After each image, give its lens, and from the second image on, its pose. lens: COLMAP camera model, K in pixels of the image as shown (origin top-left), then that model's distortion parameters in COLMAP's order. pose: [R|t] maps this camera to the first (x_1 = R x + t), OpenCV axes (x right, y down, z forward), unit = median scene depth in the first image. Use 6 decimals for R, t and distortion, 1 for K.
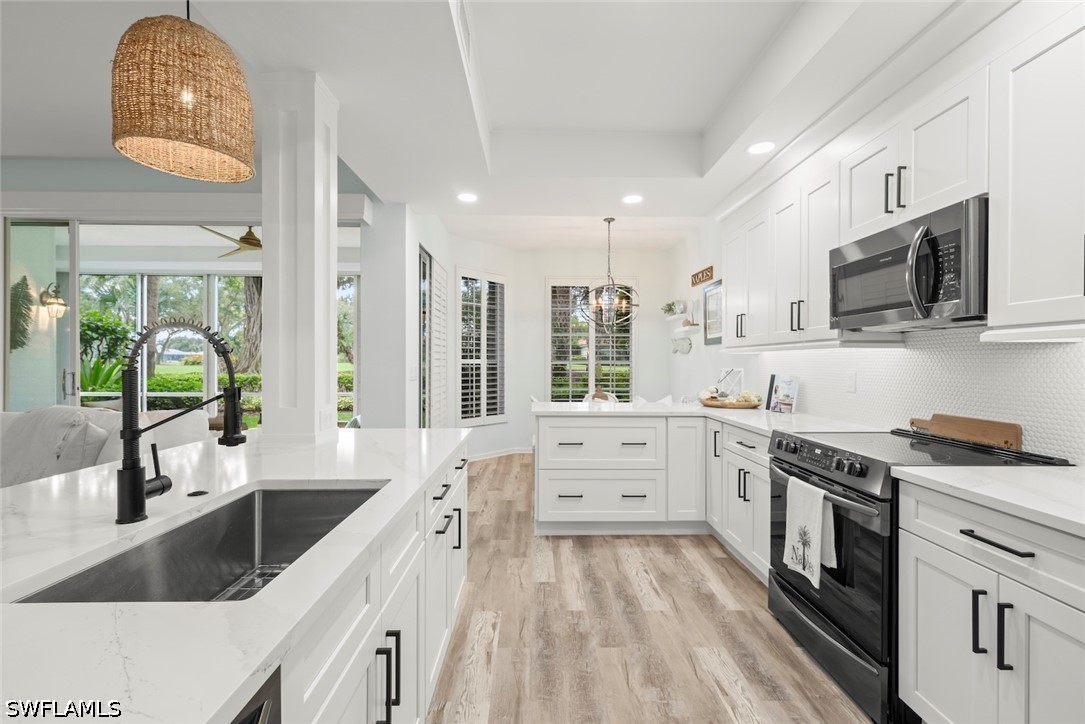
lens RADIAL K [[471.3, 0, 548.7], [0, 471.3, 363.3], [0, 0, 1]] dist [0.000704, 0.000246]
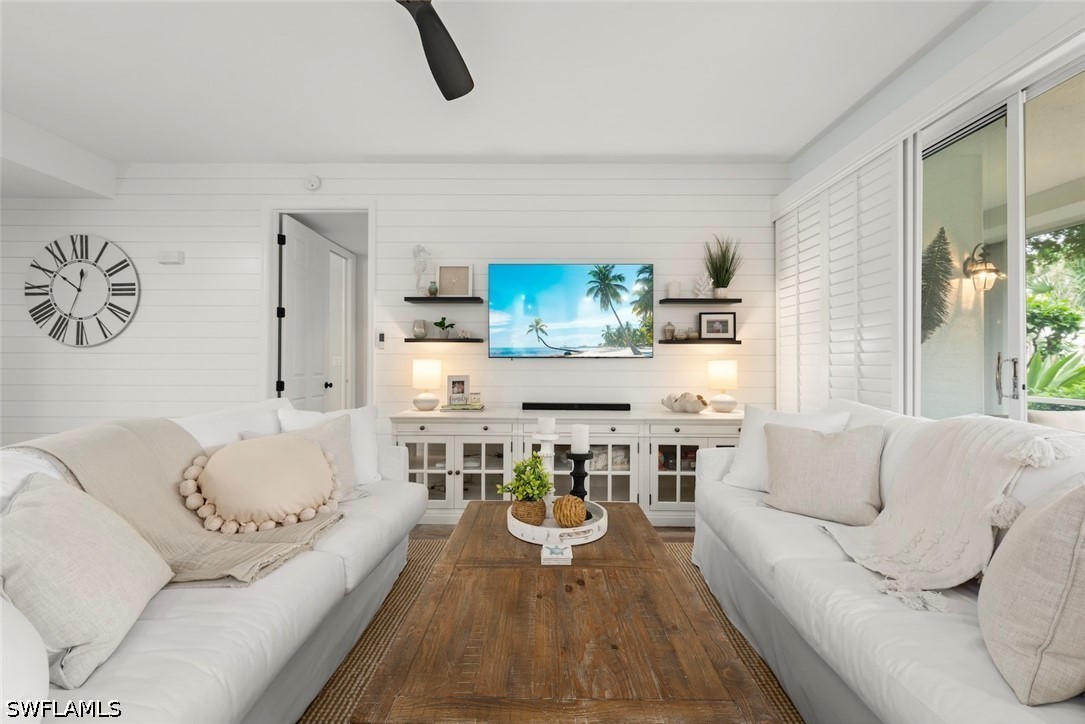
lens RADIAL K [[433.7, 0, 546.3], [0, 433.7, 361.3], [0, 0, 1]] dist [-0.000082, -0.000218]
pose [[-0.023294, -0.009431, -0.999684, -0.587852], [-0.007573, 0.999928, -0.009257, 0.040190], [0.999700, 0.007355, -0.023364, 0.556515]]
